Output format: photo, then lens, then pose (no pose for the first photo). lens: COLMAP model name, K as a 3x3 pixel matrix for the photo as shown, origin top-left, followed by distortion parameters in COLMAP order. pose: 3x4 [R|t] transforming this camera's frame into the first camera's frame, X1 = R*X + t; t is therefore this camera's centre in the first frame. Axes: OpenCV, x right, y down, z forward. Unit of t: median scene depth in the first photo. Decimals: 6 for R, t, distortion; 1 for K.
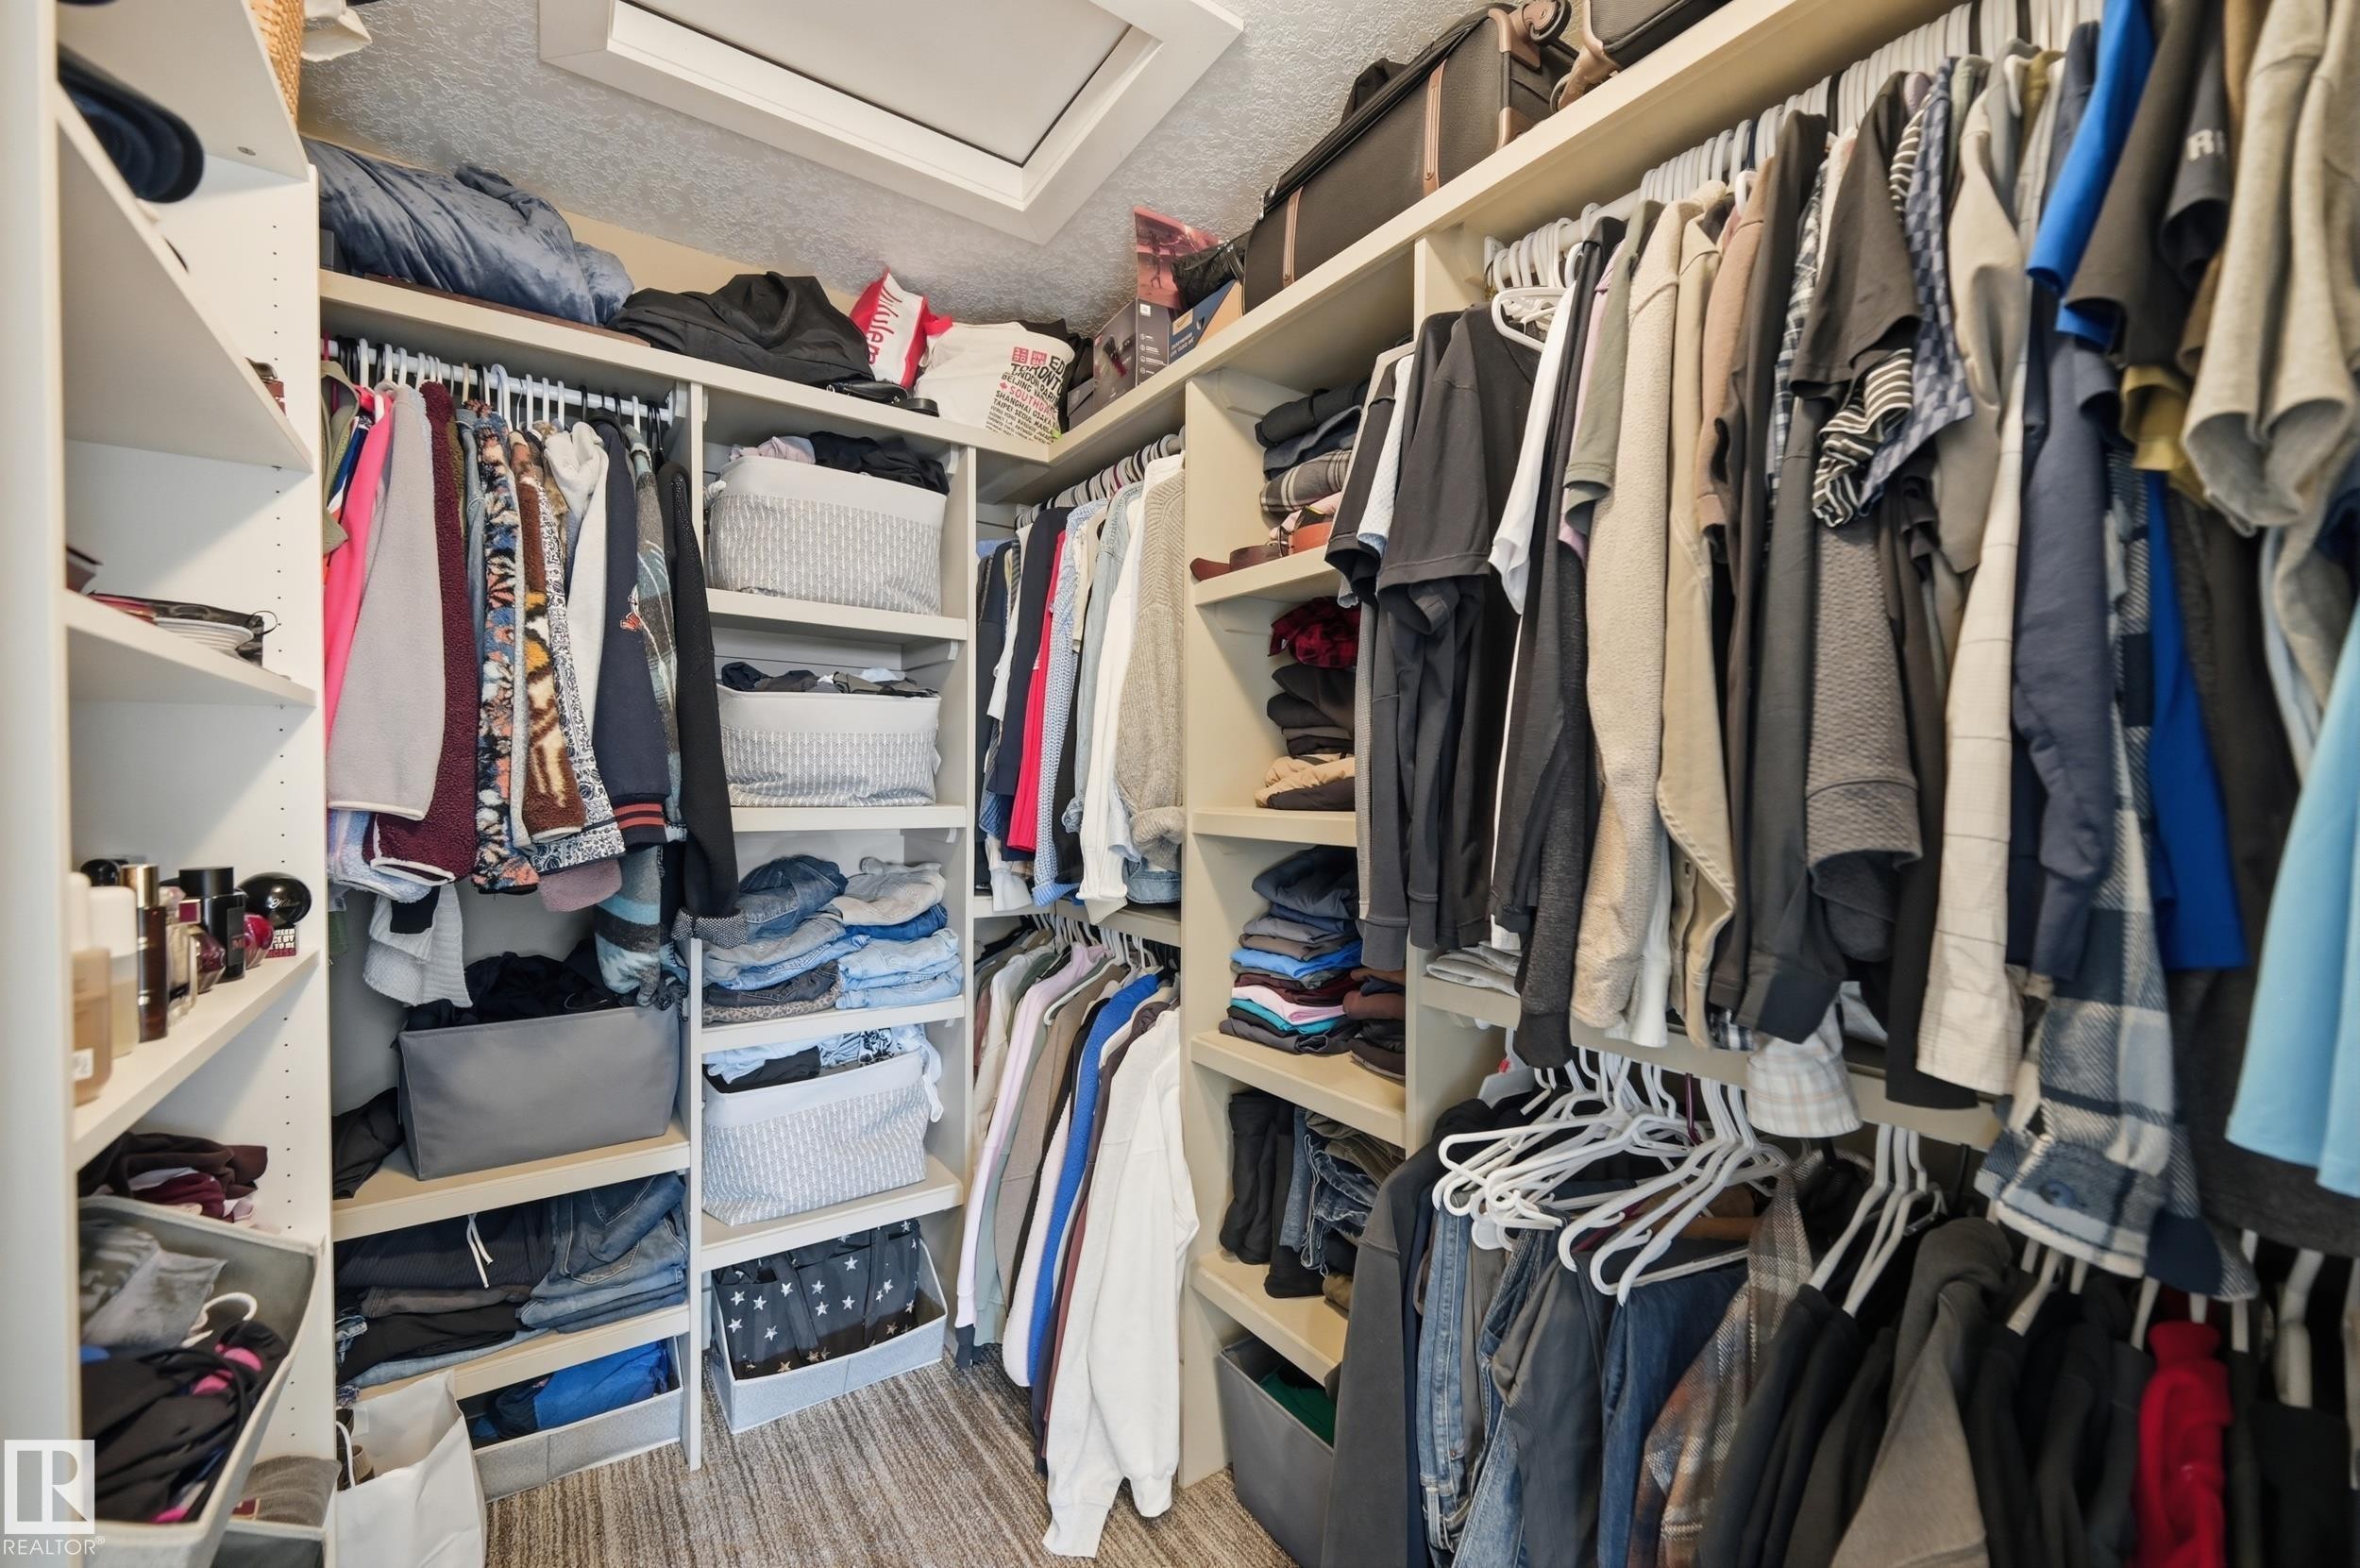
lens RADIAL K [[926.5, 0, 1184.5], [0, 926.5, 787.4], [0, 0, 1]] dist [-0.003099, -0.000158]
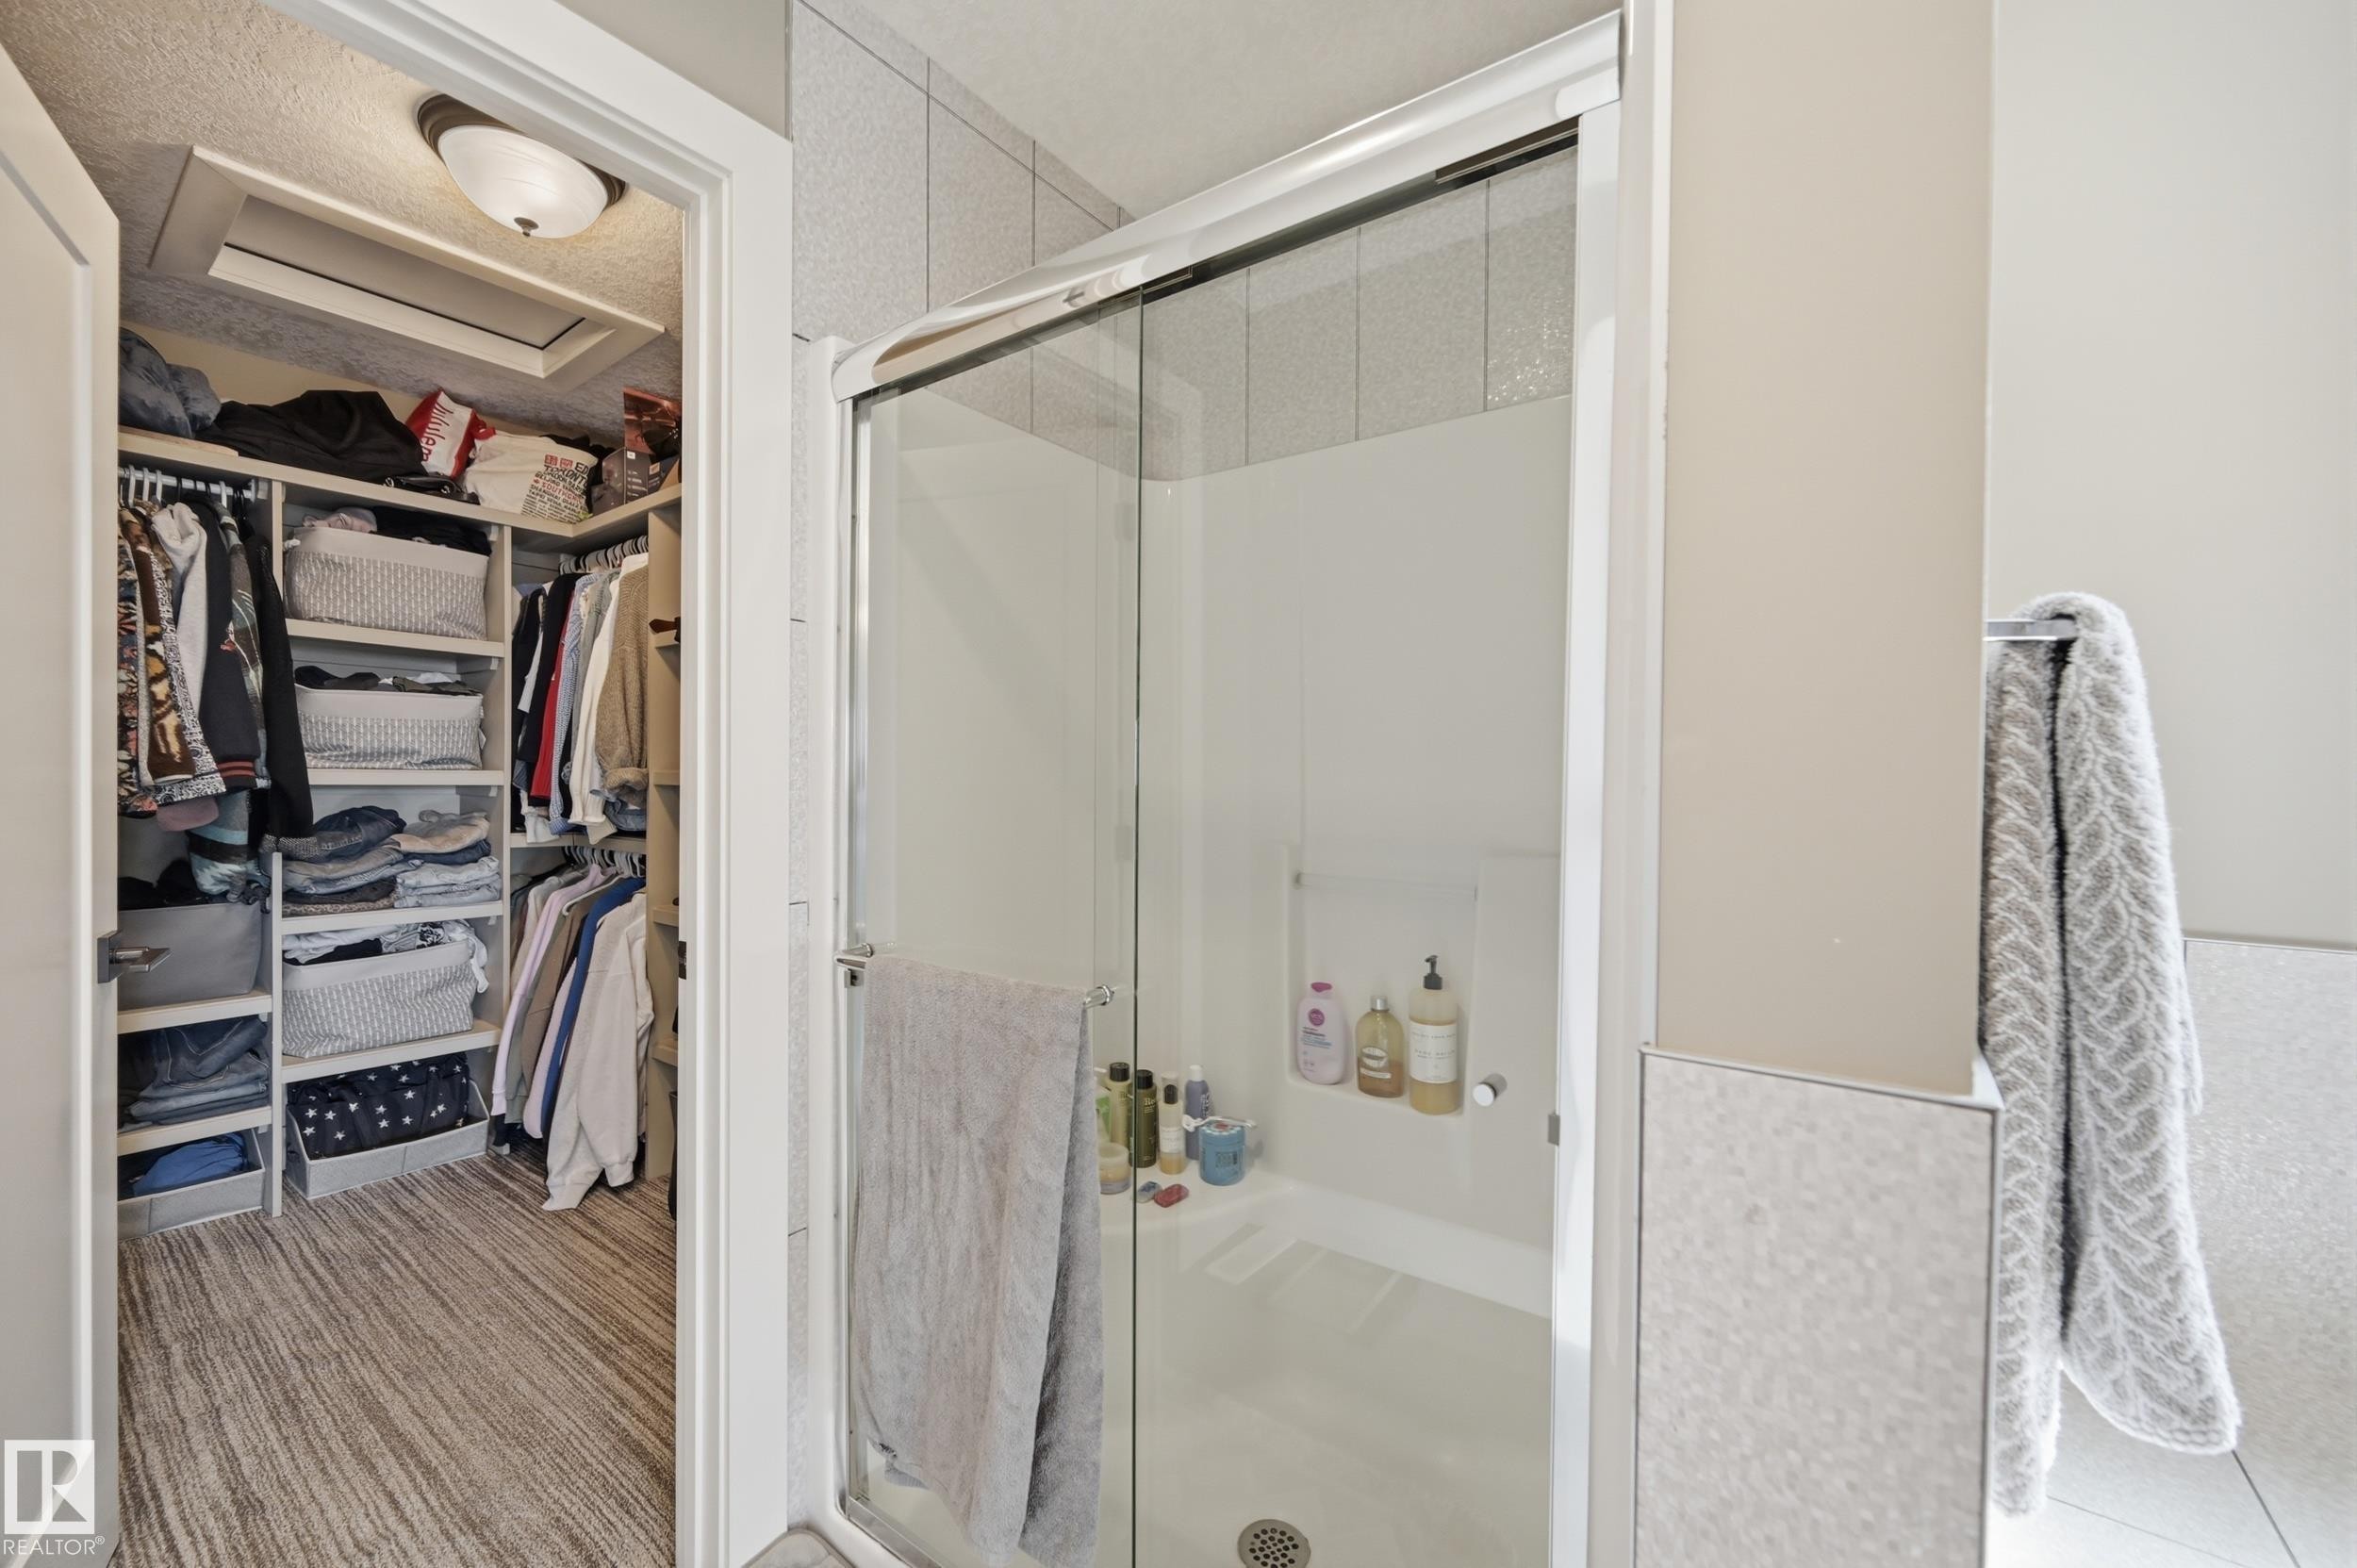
lens RADIAL K [[925.4, 0, 1183.0], [0, 925.4, 787.4], [0, 0, 1]] dist [-0.003099, -0.000158]
pose [[0.948983, 0.001144, 0.315324, 0.365575], [-0.003238, 0.999976, 0.006118, 0.038339], [-0.315310, -0.006827, 0.948964, -0.819302]]
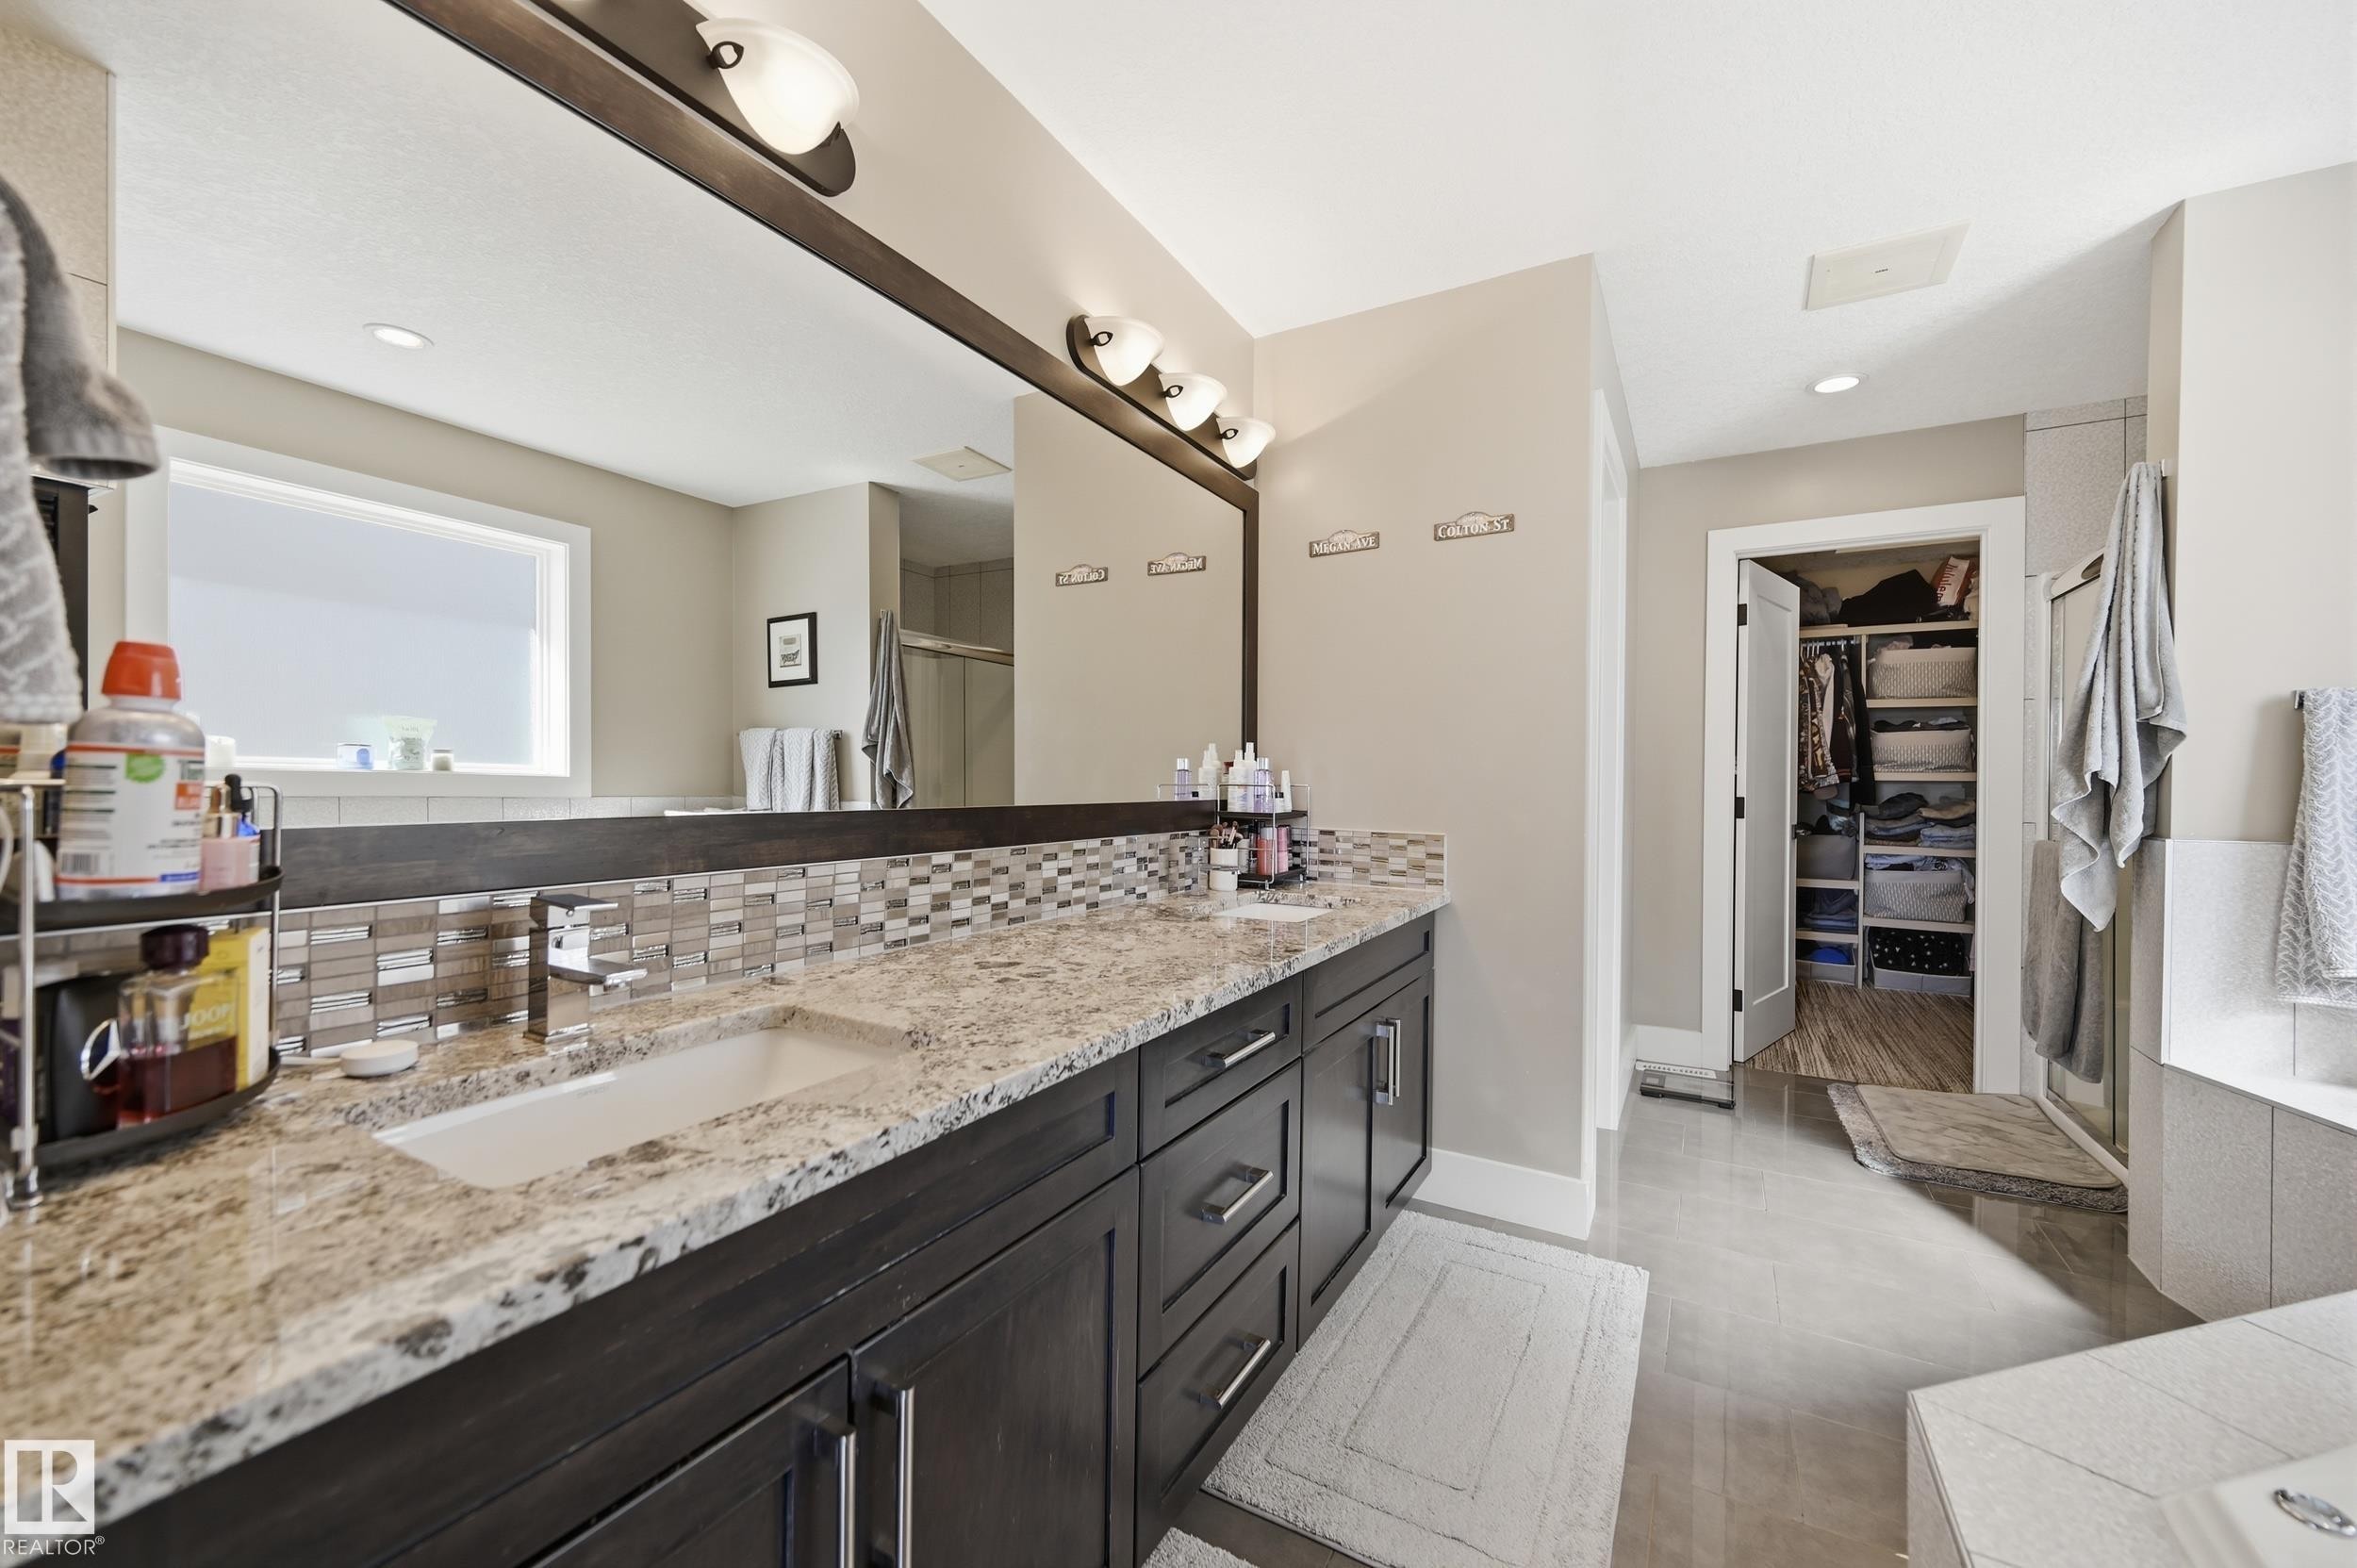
lens RADIAL K [[928.9, 0, 1165.6], [0, 928.9, 787.8], [0, 0, 1]] dist [-0.005077, 0.000721]
pose [[0.410463, 0.003873, -0.911869, 1.269807], [-0.009609, 0.999954, -0.000079, 0.092906], [0.911827, 0.008794, 0.410481, -2.269146]]
